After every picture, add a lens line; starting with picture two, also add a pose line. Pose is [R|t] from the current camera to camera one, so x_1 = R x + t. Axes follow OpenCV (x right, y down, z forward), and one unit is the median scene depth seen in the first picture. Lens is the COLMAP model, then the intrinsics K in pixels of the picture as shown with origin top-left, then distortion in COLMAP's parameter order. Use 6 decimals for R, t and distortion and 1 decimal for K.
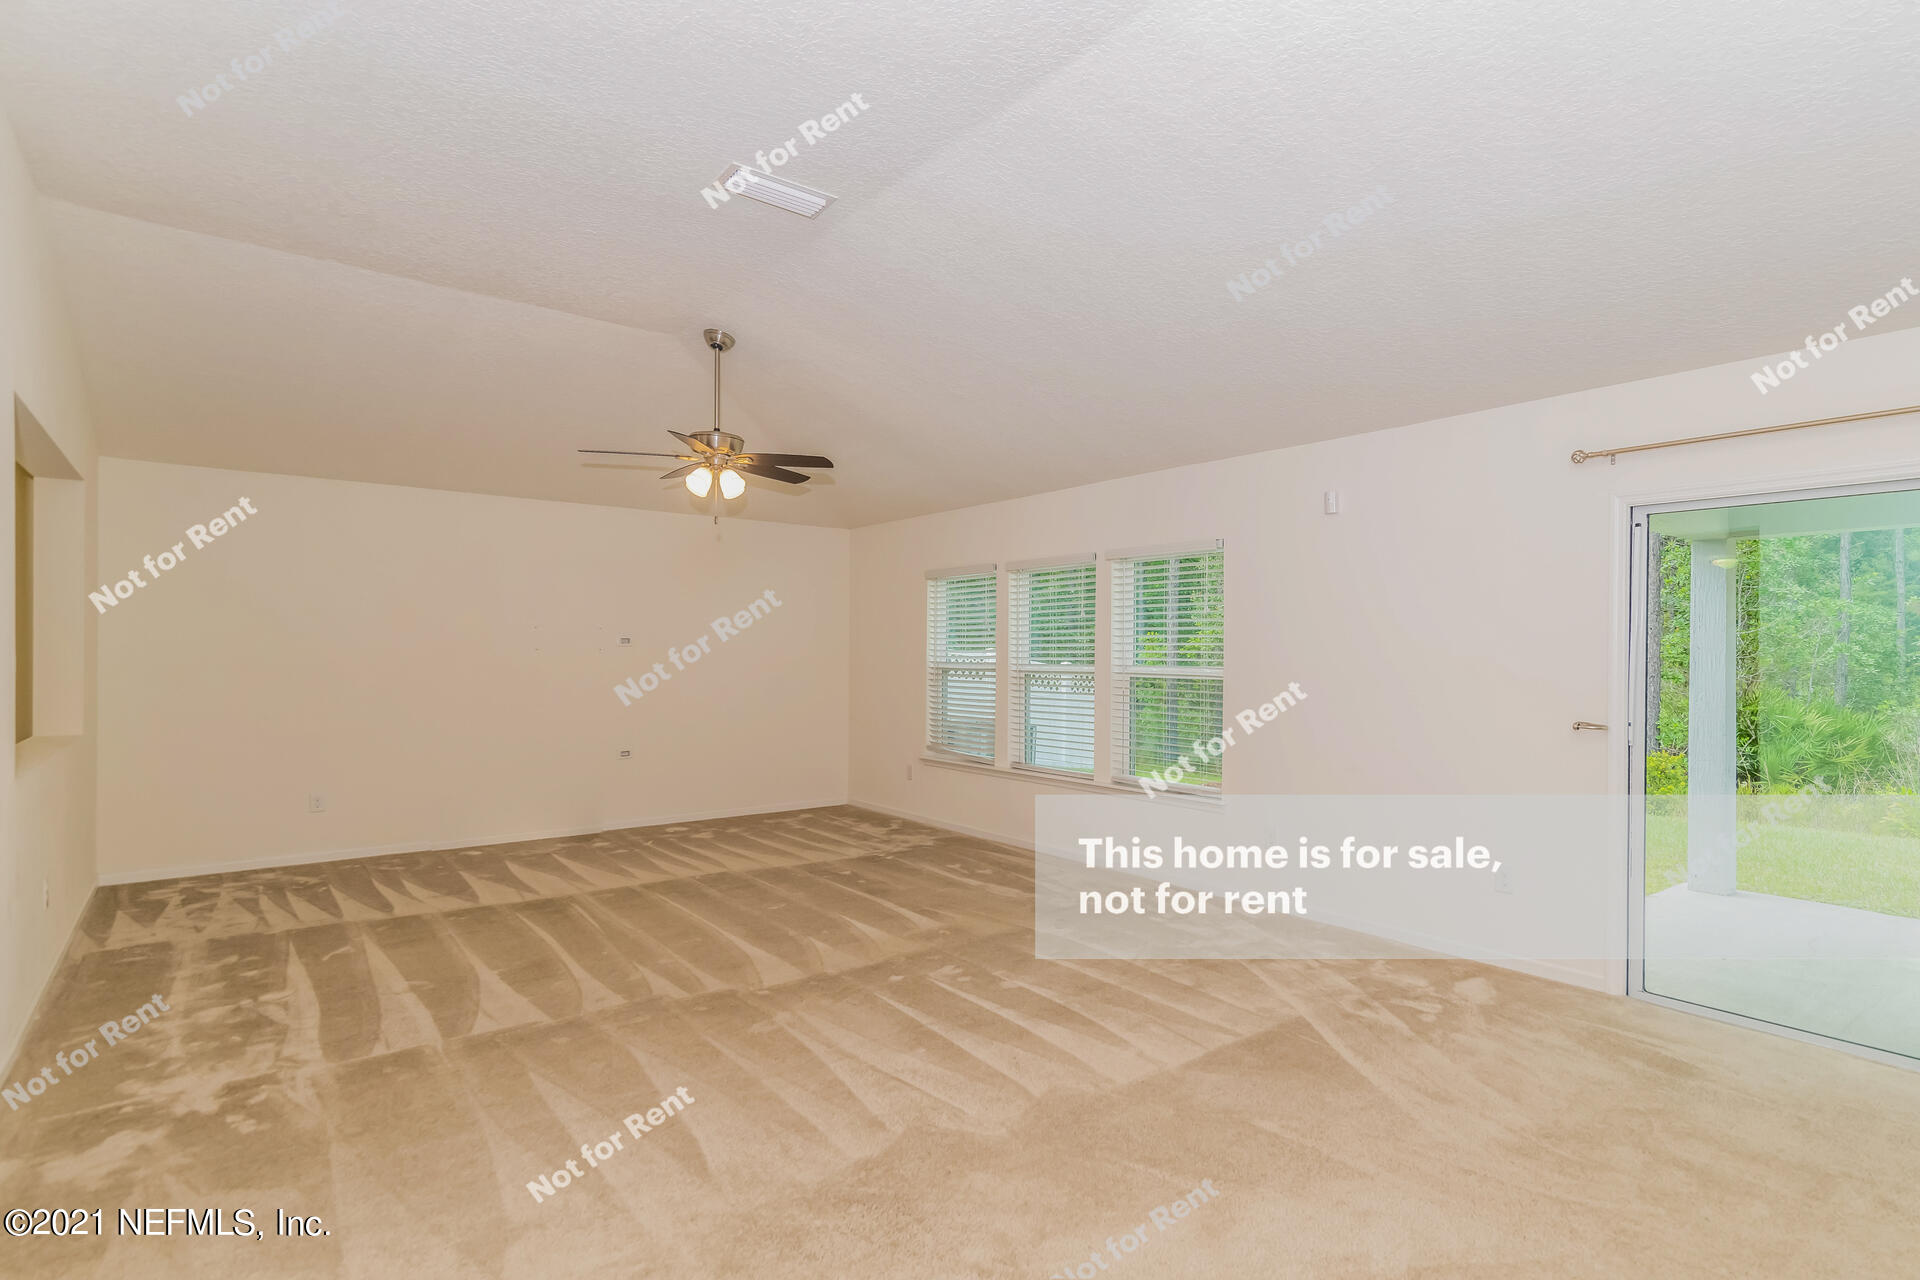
lens RADIAL K [[963.9, 0, 1036.2], [0, 963.9, 657.6], [0, 0, 1]] dist [0.017411, -0.001778]
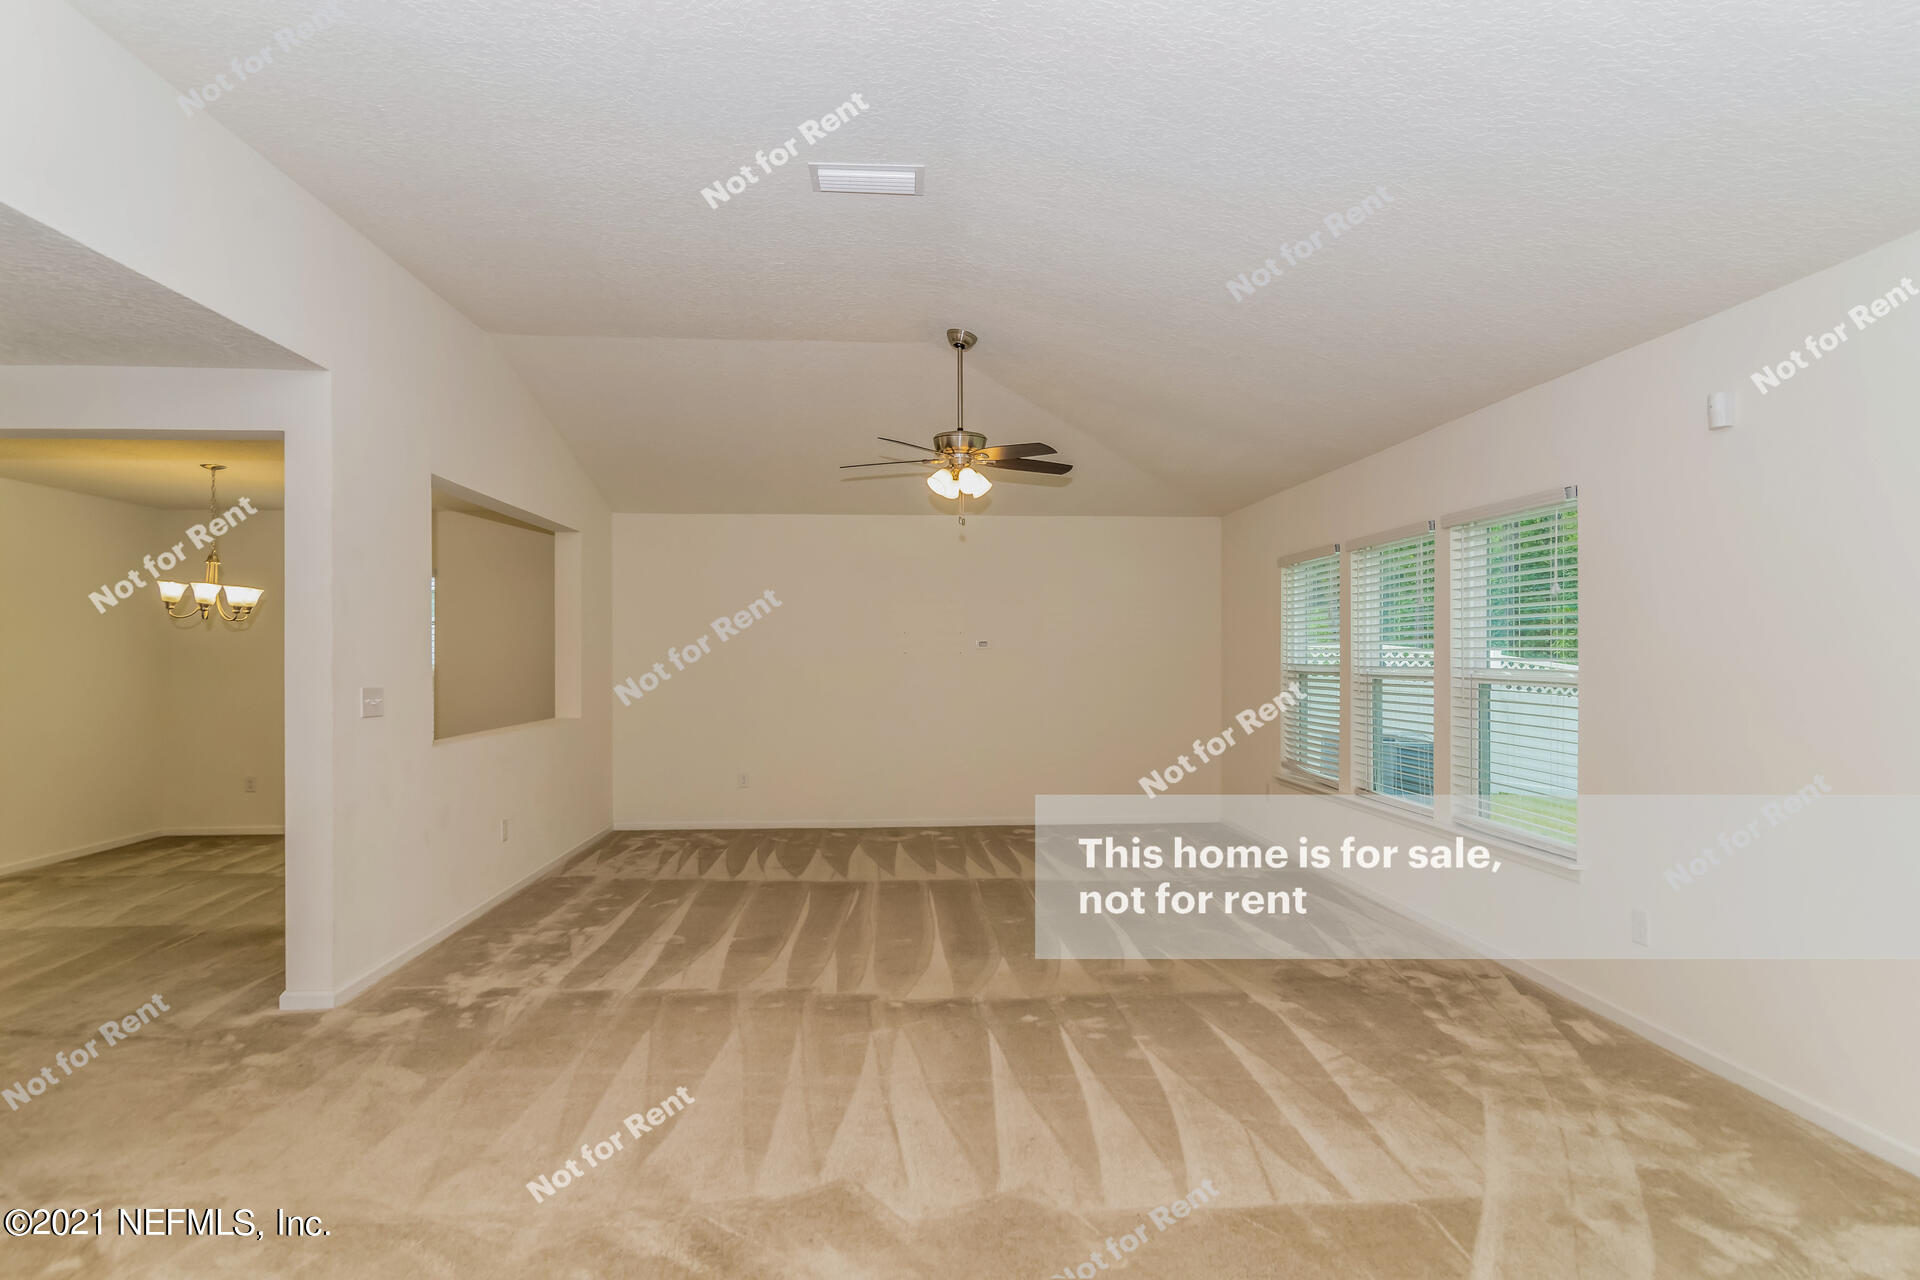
lens RADIAL K [[1011.3, 0, 964.9], [0, 1011.3, 655.1], [0, 0, 1]] dist [-0.000393, -0.001221]
pose [[0.810115, -0.006886, -0.586230, 0.362745], [0.003514, 0.999970, -0.006889, 0.003394], [0.586260, 0.003521, 0.810115, 0.214274]]
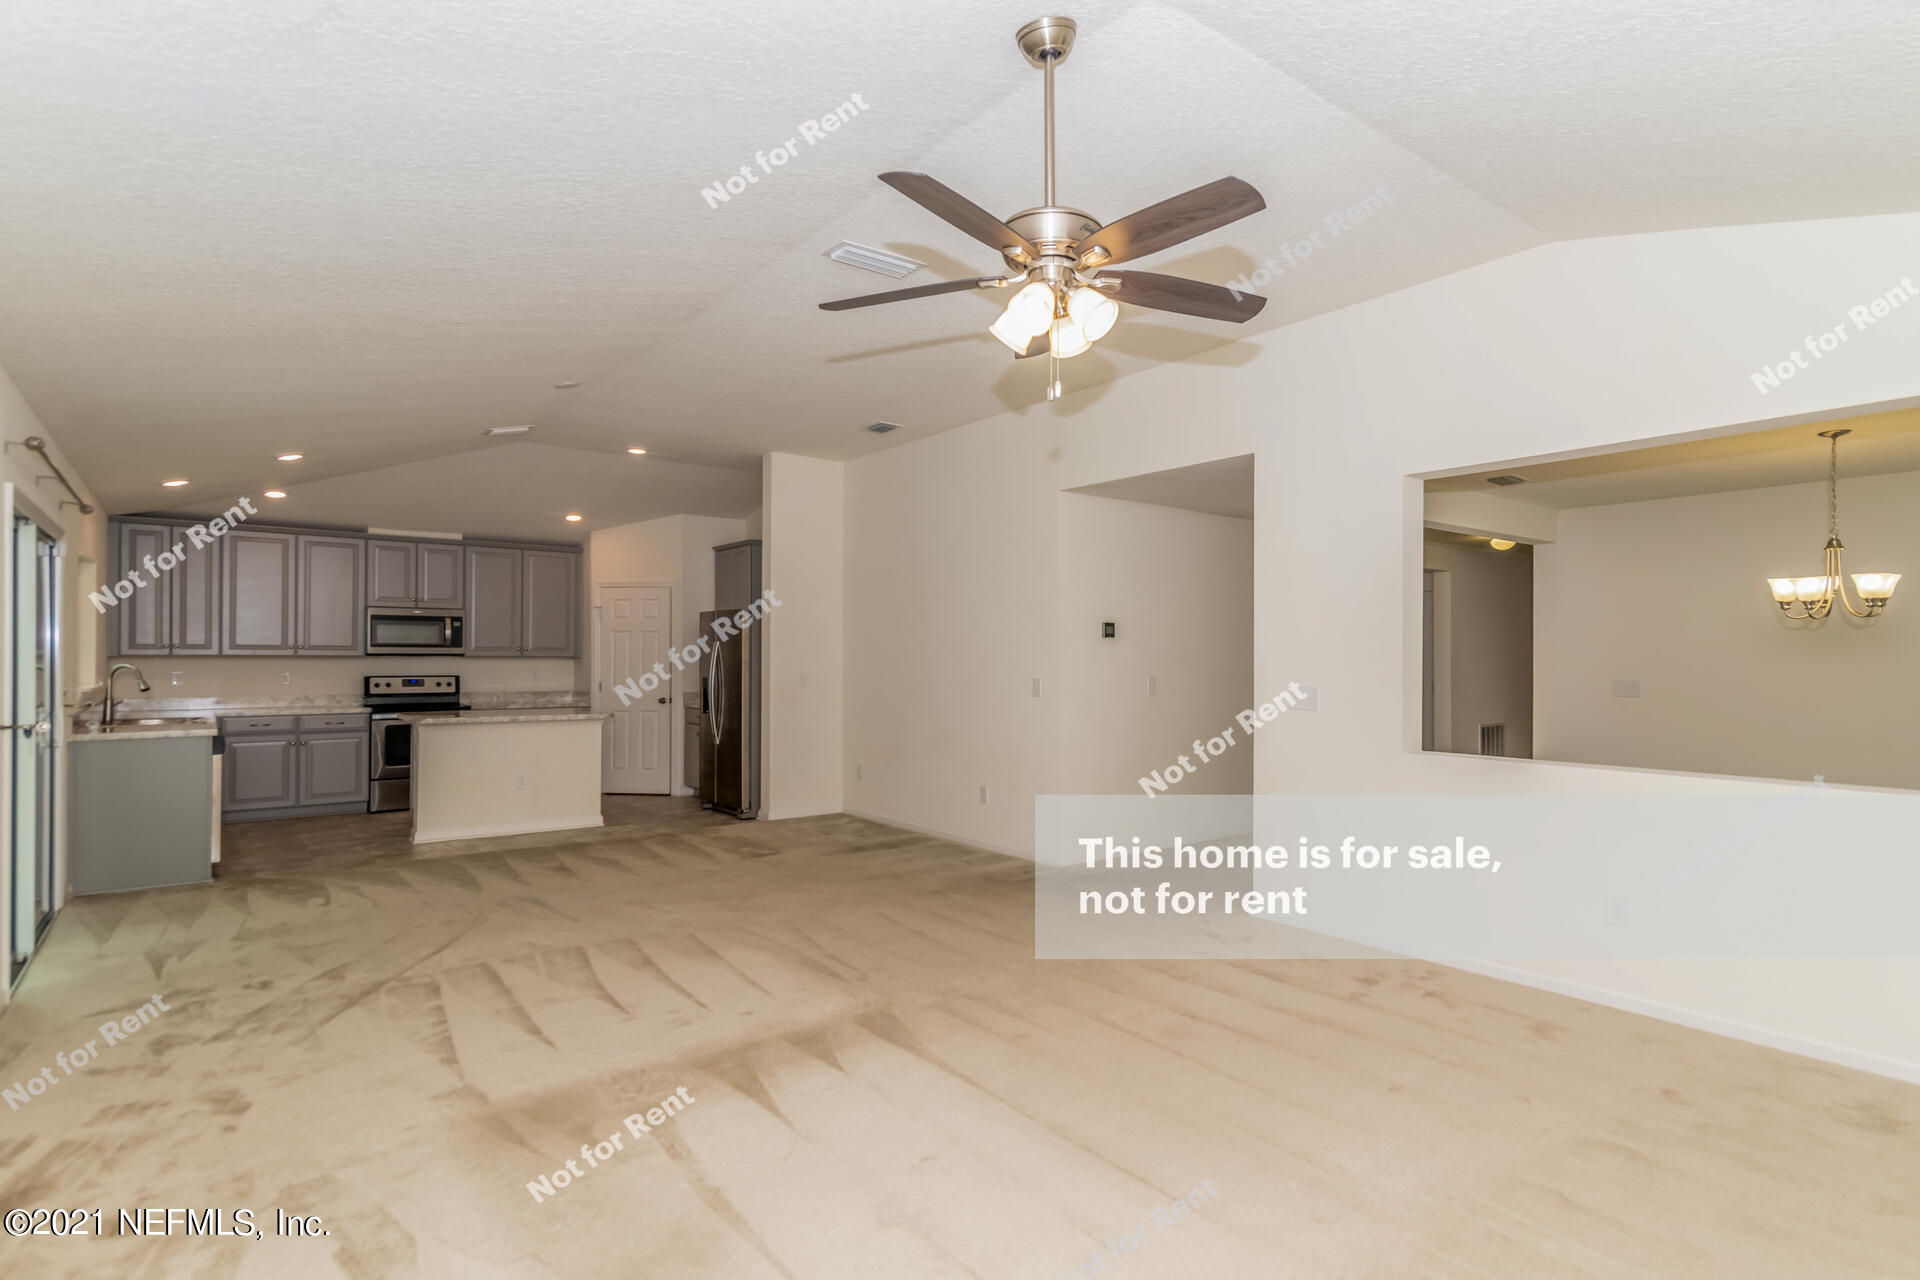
lens RADIAL K [[977.8, 0, 1037.9], [0, 977.8, 647.2], [0, 0, 1]] dist [0.011411, -0.000669]
pose [[-0.999949, -0.009063, 0.004519, -0.450000], [-0.009089, 0.999942, -0.005720, -0.012155], [-0.004467, -0.005761, -0.999973, 1.985126]]
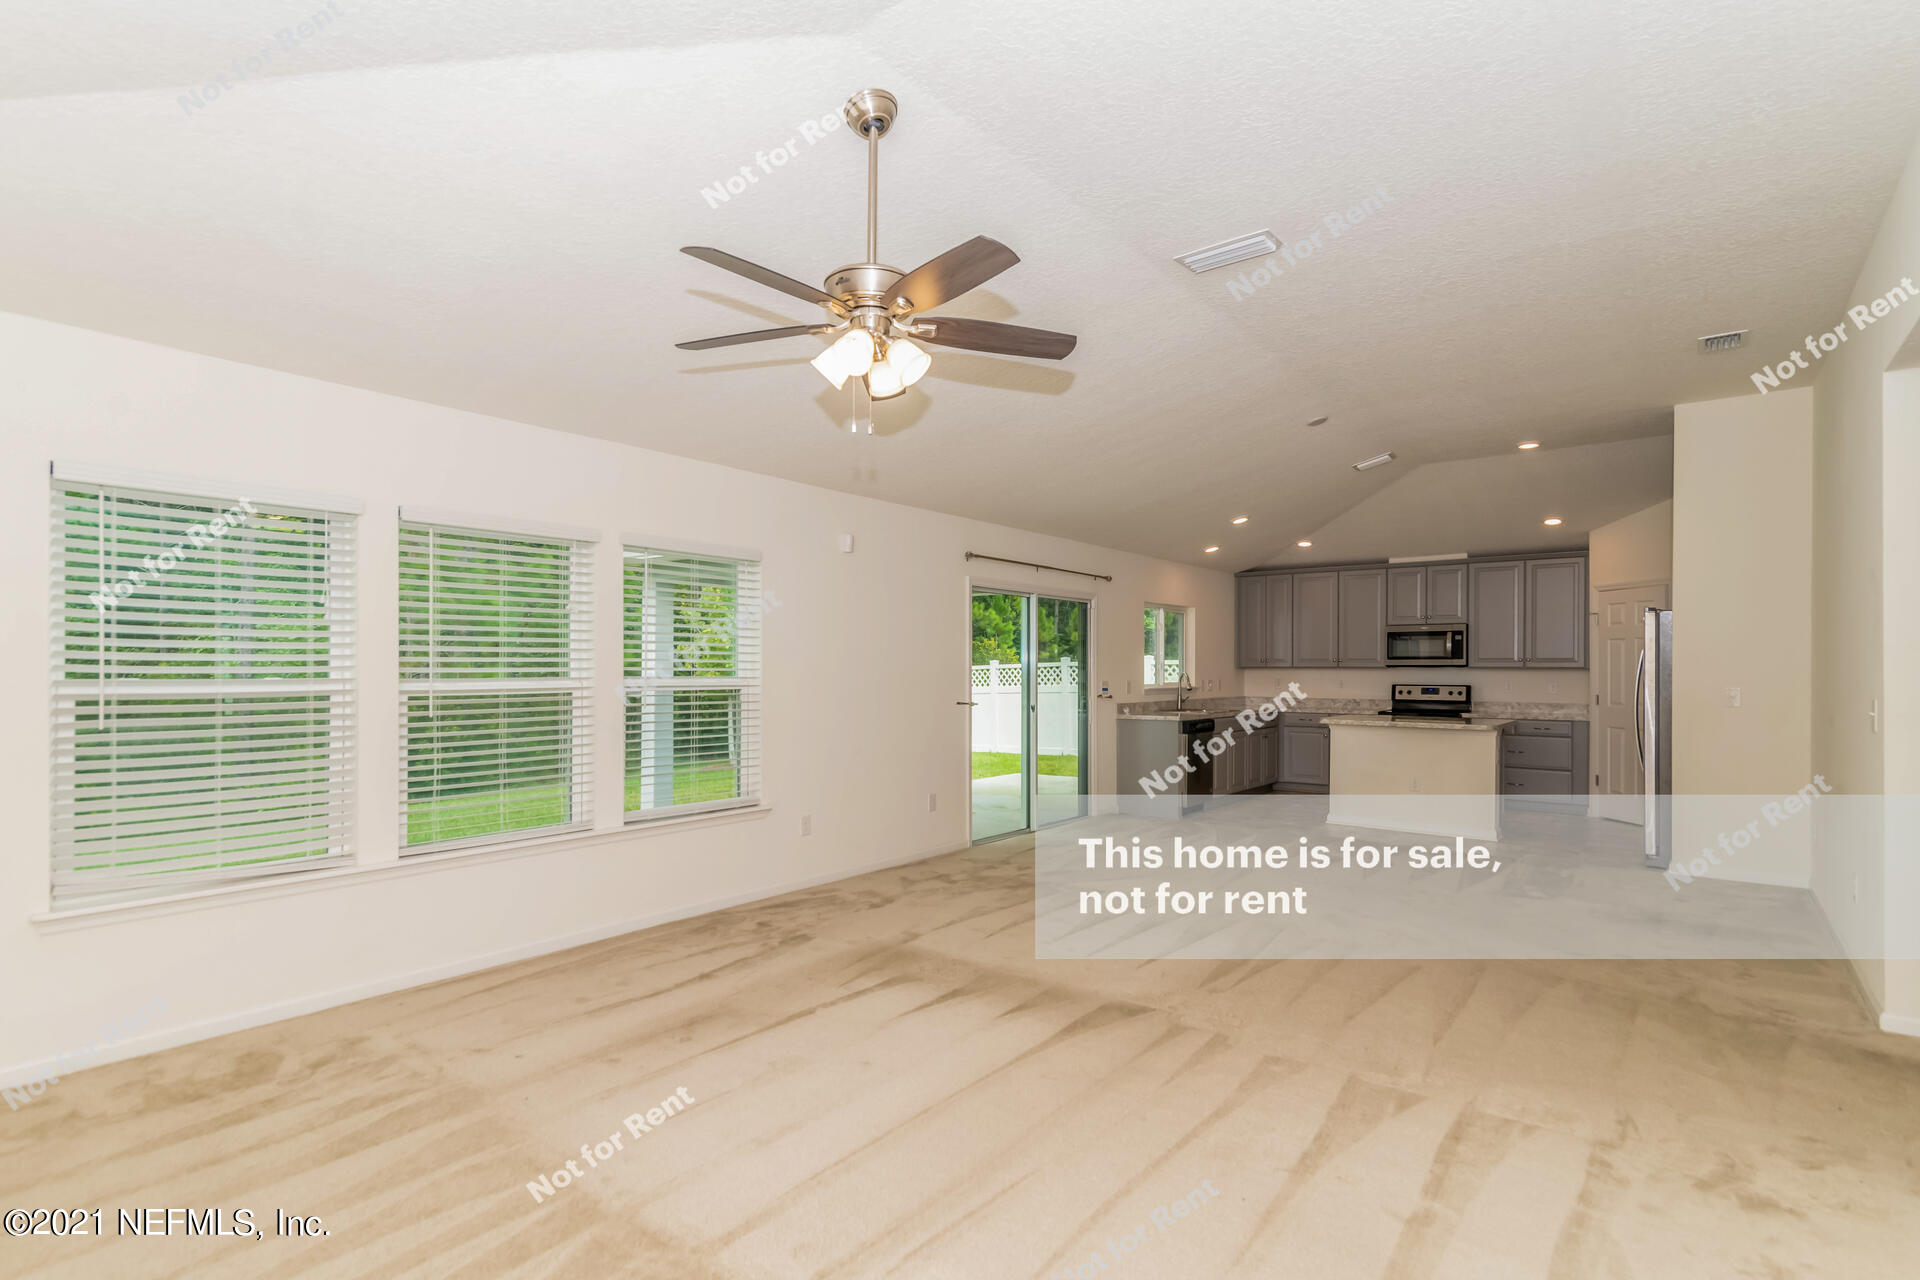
lens RADIAL K [[948.7, 0, 959.2], [0, 948.7, 672.0], [0, 0, 1]] dist [0.015123, -0.000521]
pose [[-0.214098, -0.011033, 0.976750, -1.182888], [0.003013, 0.999924, 0.011956, -0.012657], [-0.976807, 0.005503, -0.214049, 1.416727]]
